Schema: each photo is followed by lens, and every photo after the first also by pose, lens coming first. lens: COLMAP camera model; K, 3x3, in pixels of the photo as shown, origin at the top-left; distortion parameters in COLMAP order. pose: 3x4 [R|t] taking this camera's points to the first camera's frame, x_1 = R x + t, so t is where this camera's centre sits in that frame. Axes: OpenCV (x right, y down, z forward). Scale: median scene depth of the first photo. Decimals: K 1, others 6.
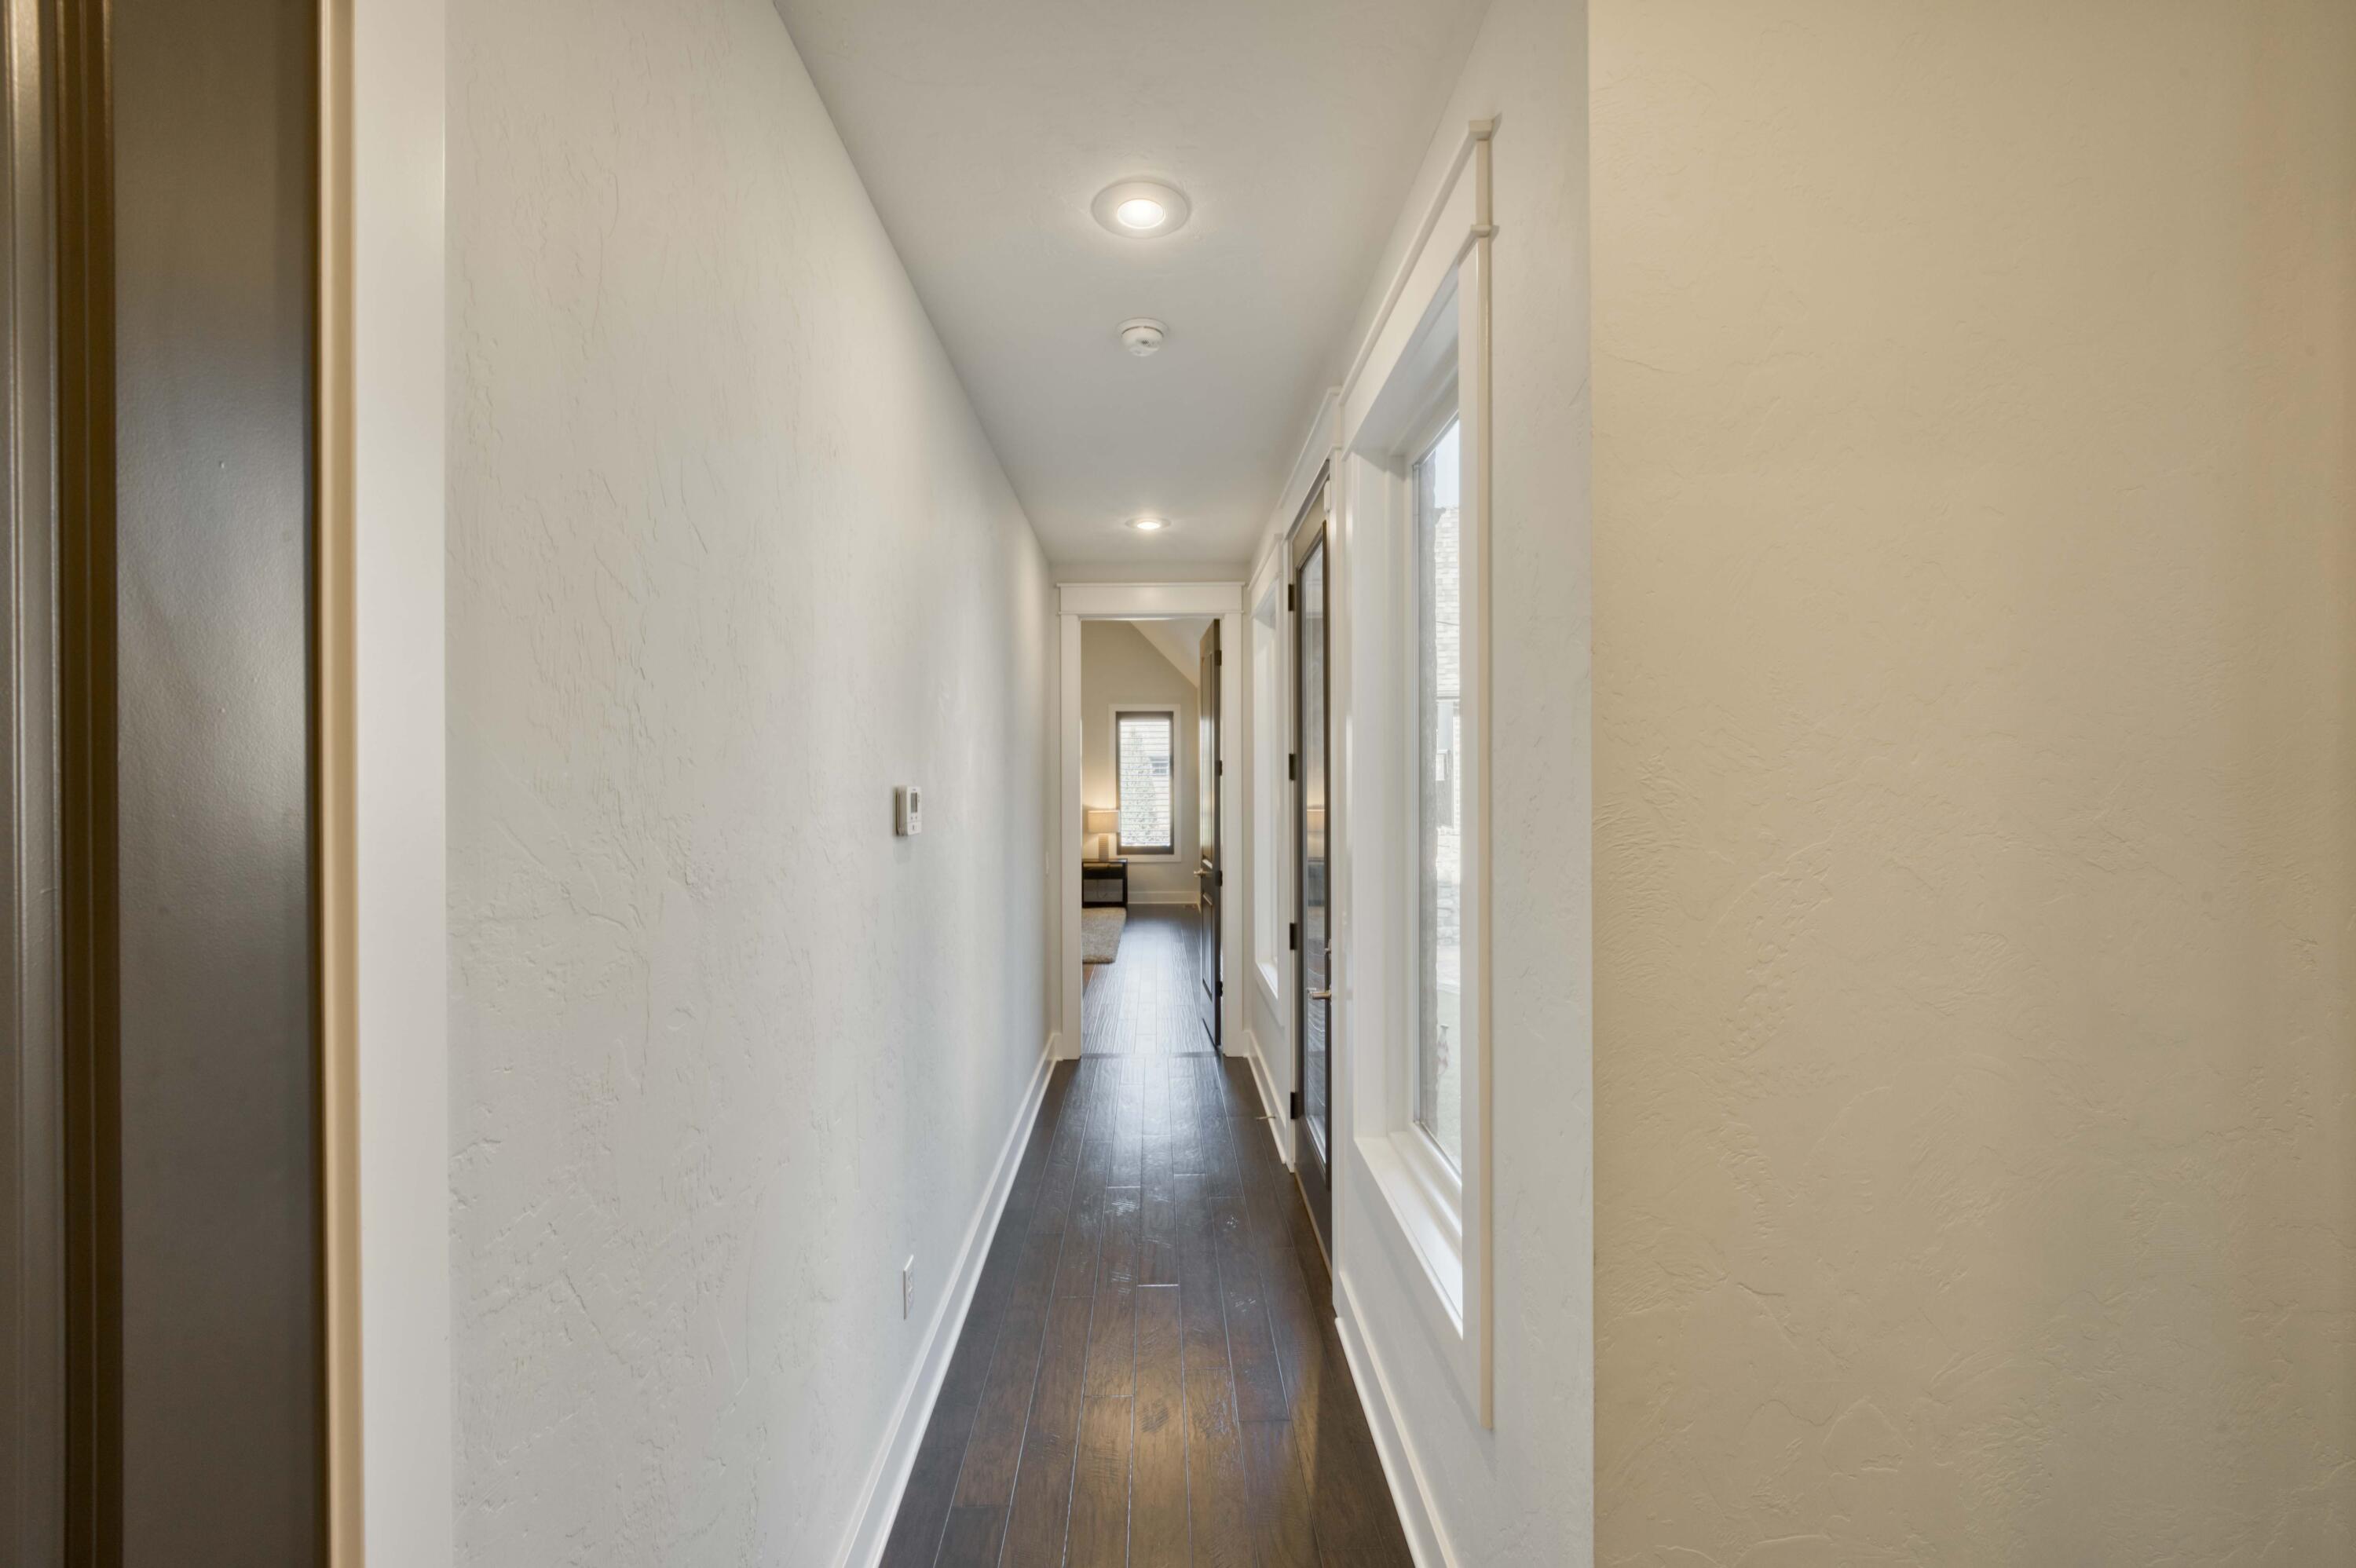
lens RADIAL K [[941.9, 0, 1178.2], [0, 941.9, 780.6], [0, 0, 1]] dist [-0.001989, -0.000439]
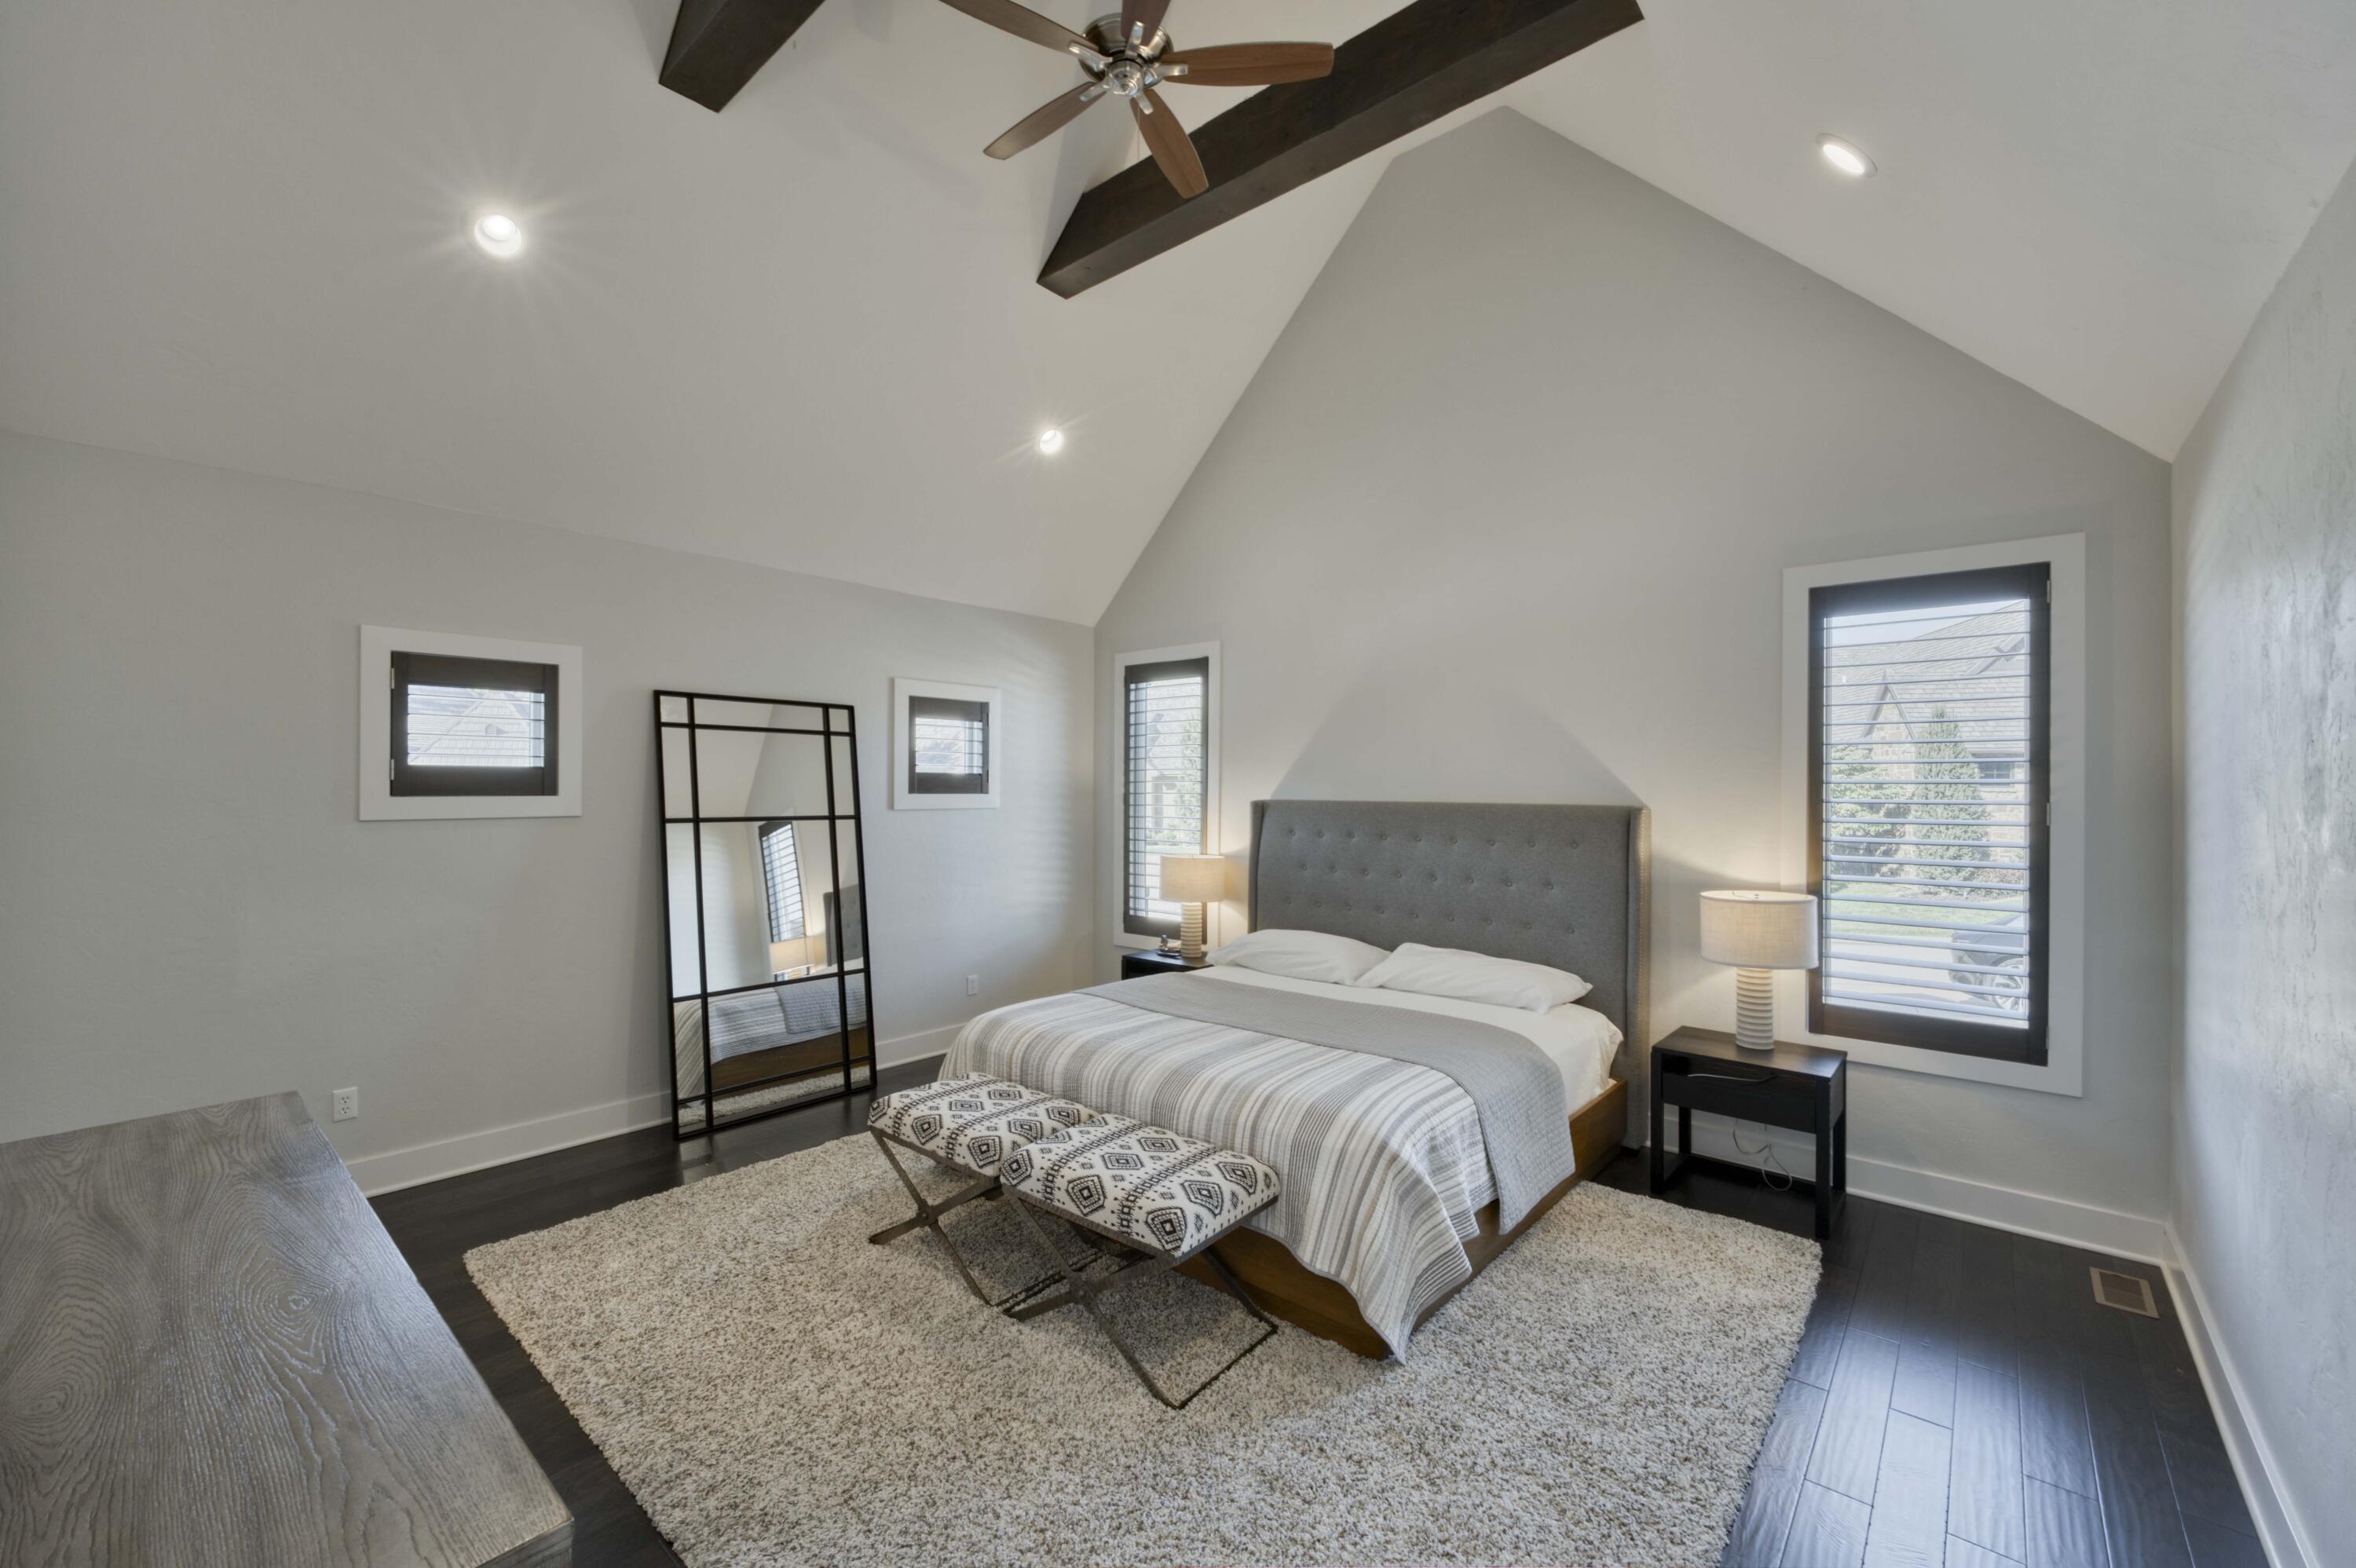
lens RADIAL K [[941.9, 0, 1168.5], [0, 941.9, 798.4], [0, 0, 1]] dist [-0.001989, -0.000439]
pose [[0.741456, 0.017404, -0.670776, -0.012394], [-0.024905, 0.999689, -0.001591, 0.003724], [0.670539, 0.017885, 0.741658, 0.612022]]
